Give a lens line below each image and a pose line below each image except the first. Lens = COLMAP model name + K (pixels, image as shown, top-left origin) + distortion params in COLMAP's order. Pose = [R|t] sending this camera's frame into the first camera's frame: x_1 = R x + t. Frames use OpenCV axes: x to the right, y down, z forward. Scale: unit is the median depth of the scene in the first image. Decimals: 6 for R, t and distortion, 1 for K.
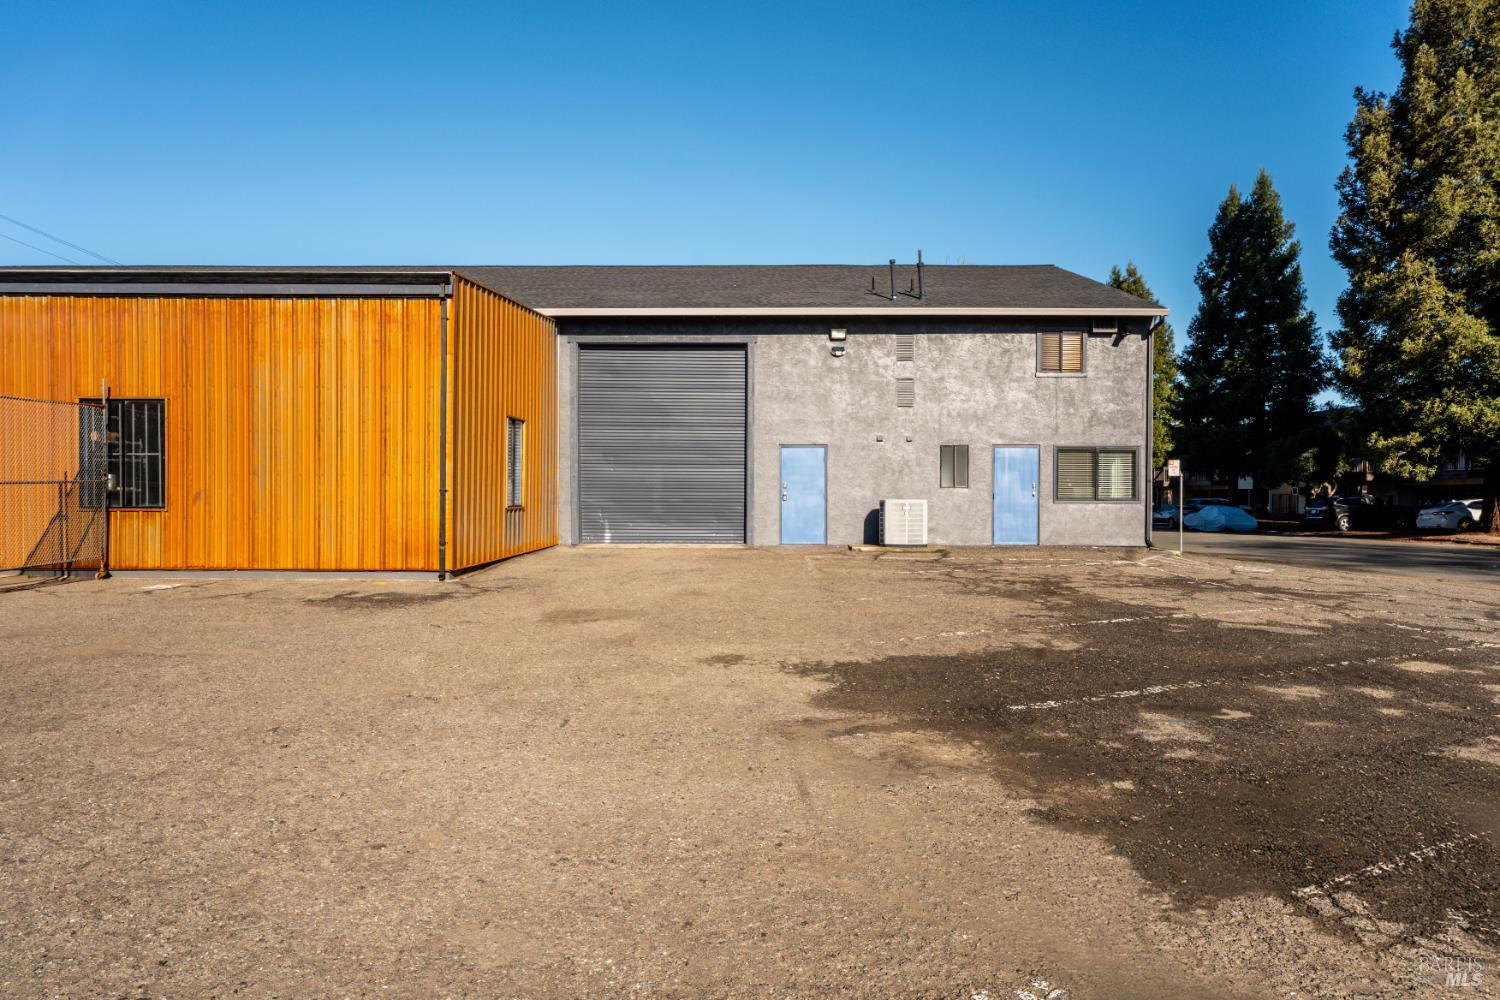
lens RADIAL K [[991.7, 0, 749.7], [0, 991.7, 501.0], [0, 0, 1]] dist [-0.003082, -0.000701]
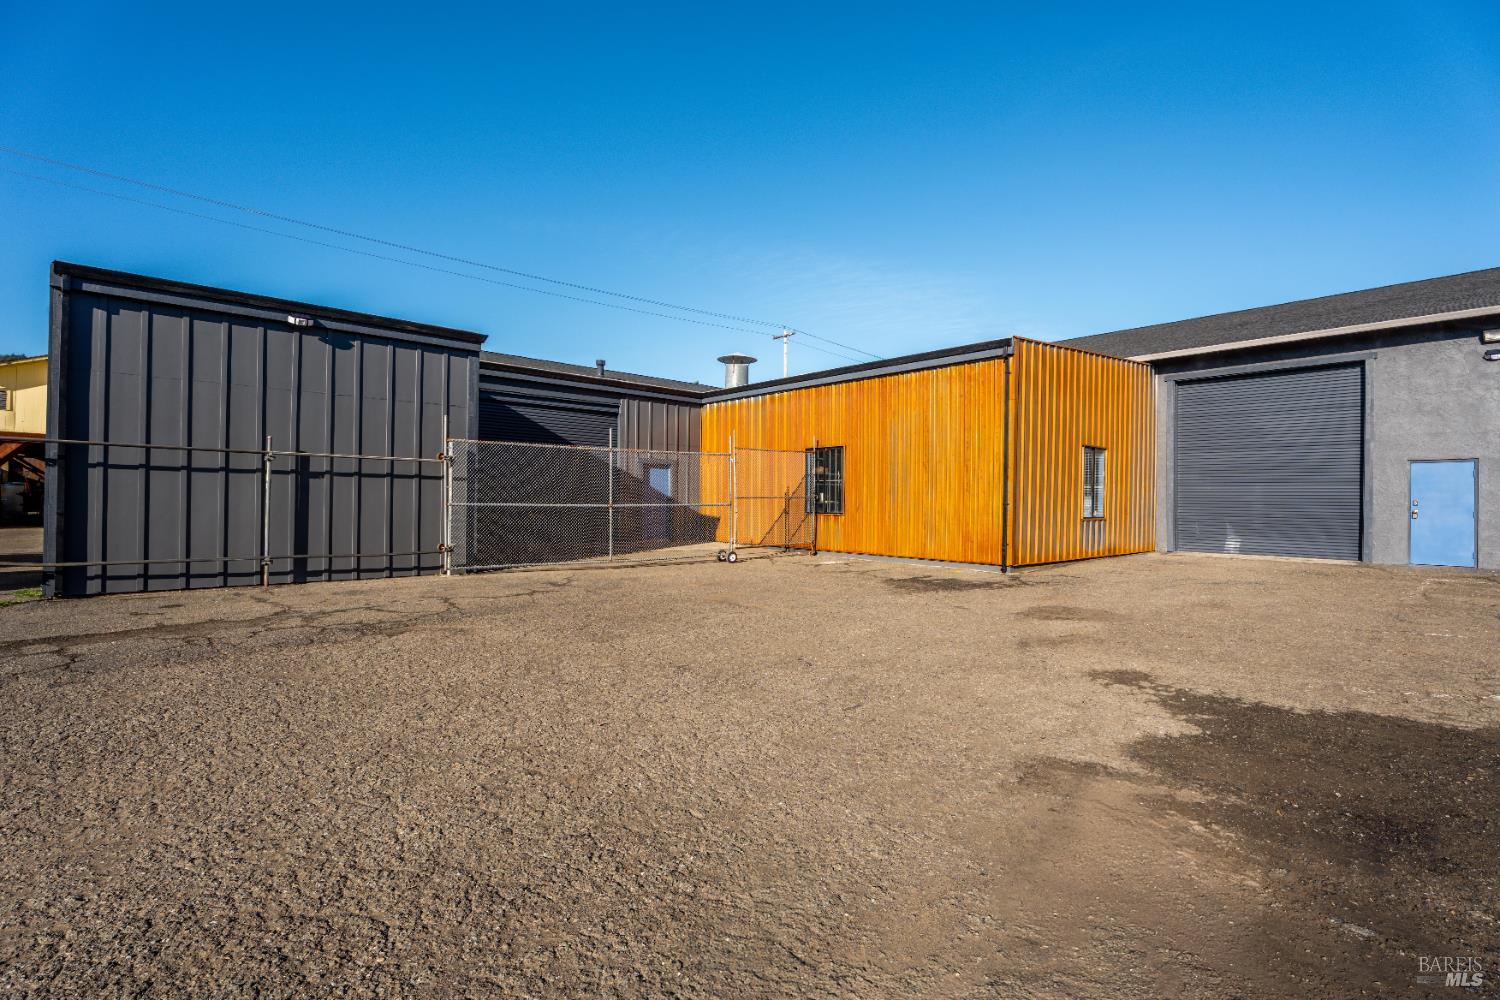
lens RADIAL K [[676.3, 0, 750.7], [0, 676.3, 496.6], [0, 0, 1]] dist [-0.007983, -0.000297]
pose [[0.682705, 0.000791, -0.730693, 0.072594], [-0.017528, 0.999729, -0.015295, -0.000406], [0.730483, 0.023250, 0.682535, 0.094475]]
